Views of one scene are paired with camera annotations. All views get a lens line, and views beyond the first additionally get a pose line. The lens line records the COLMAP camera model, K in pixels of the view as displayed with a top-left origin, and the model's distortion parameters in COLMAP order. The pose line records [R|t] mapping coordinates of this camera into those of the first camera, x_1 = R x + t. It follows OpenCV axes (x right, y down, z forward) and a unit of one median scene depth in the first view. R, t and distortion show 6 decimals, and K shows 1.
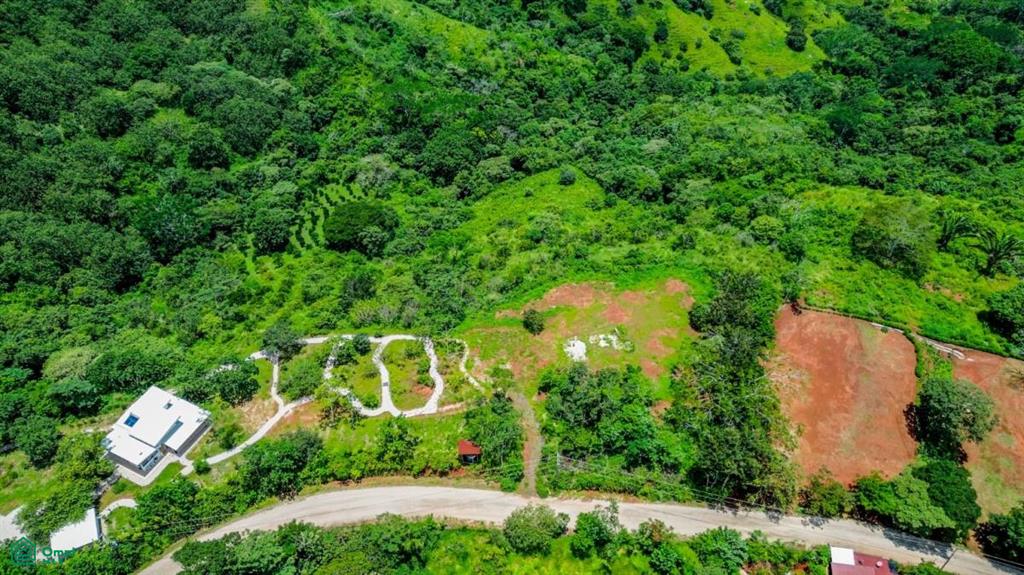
lens RADIAL K [[725.4, 0, 513.8], [0, 725.4, 284.2], [0, 0, 1]] dist [0.064124, -0.064653]
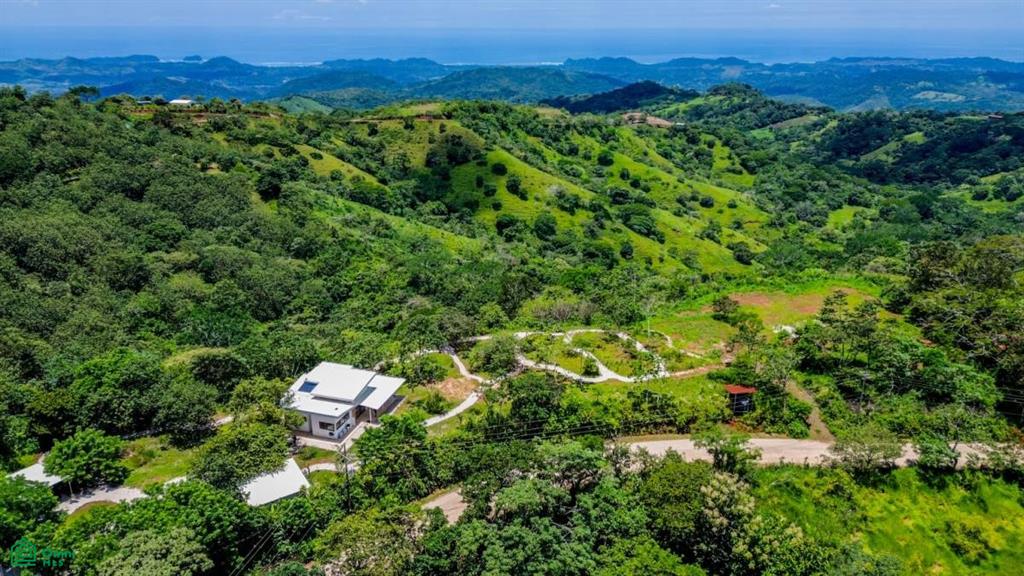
lens RADIAL K [[724.4, 0, 513.8], [0, 724.4, 285.1], [0, 0, 1]] dist [0.065657, -0.067540]
pose [[0.988144, -0.043886, 0.147126, -0.202730], [0.101070, 0.907284, -0.408192, 0.204050], [-0.115571, 0.418222, 0.900963, 0.123278]]
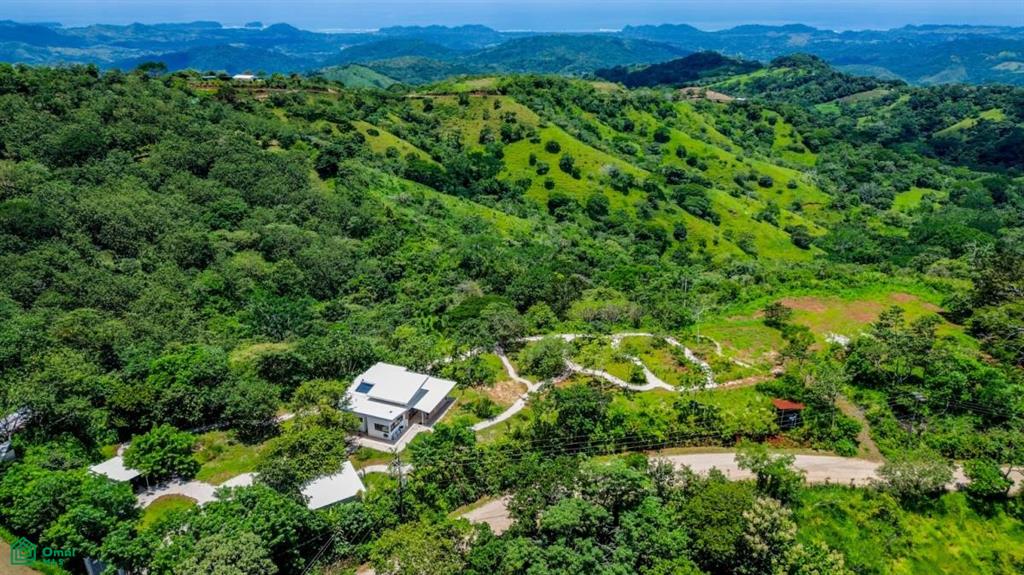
lens RADIAL K [[725.4, 0, 513.8], [0, 725.4, 284.2], [0, 0, 1]] dist [0.064124, -0.064653]
pose [[0.996755, -0.022692, 0.077232, -0.203224], [0.050291, 0.924702, -0.377356, 0.188523], [-0.062854, 0.380016, 0.922842, 0.107735]]
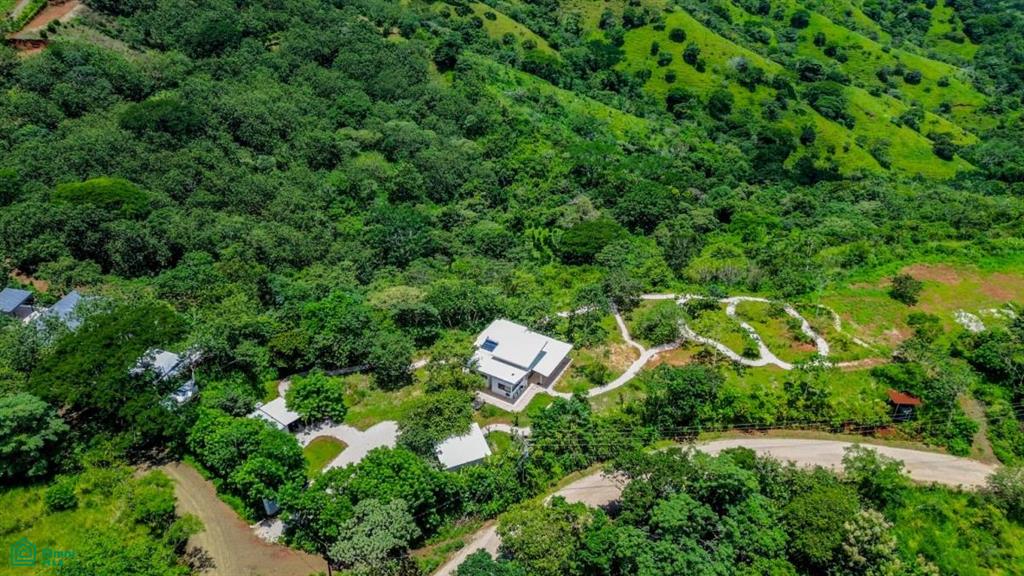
lens RADIAL K [[725.4, 0, 513.8], [0, 725.4, 284.7], [0, 0, 1]] dist [0.064124, -0.064653]
pose [[0.997359, 0.042186, -0.059130, -0.216118], [-0.053761, 0.976143, -0.210369, 0.142787], [0.048844, 0.212992, 0.975832, 0.076688]]
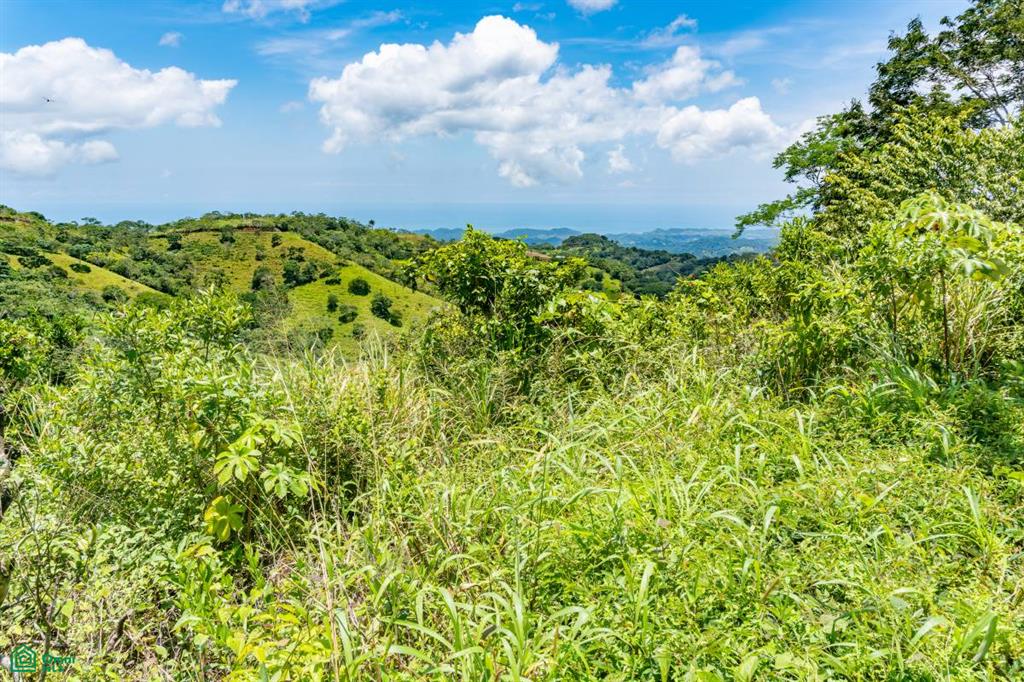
lens RADIAL K [[768.7, 0, 512.0], [0, 768.7, 341.0], [0, 0, 1]] dist [-0.031259, 0.003614]
pose [[0.933914, -0.058865, 0.352617, -0.194231], [0.245403, 0.822813, -0.512597, 0.042958], [-0.259964, 0.565255, 0.782883, 0.563319]]
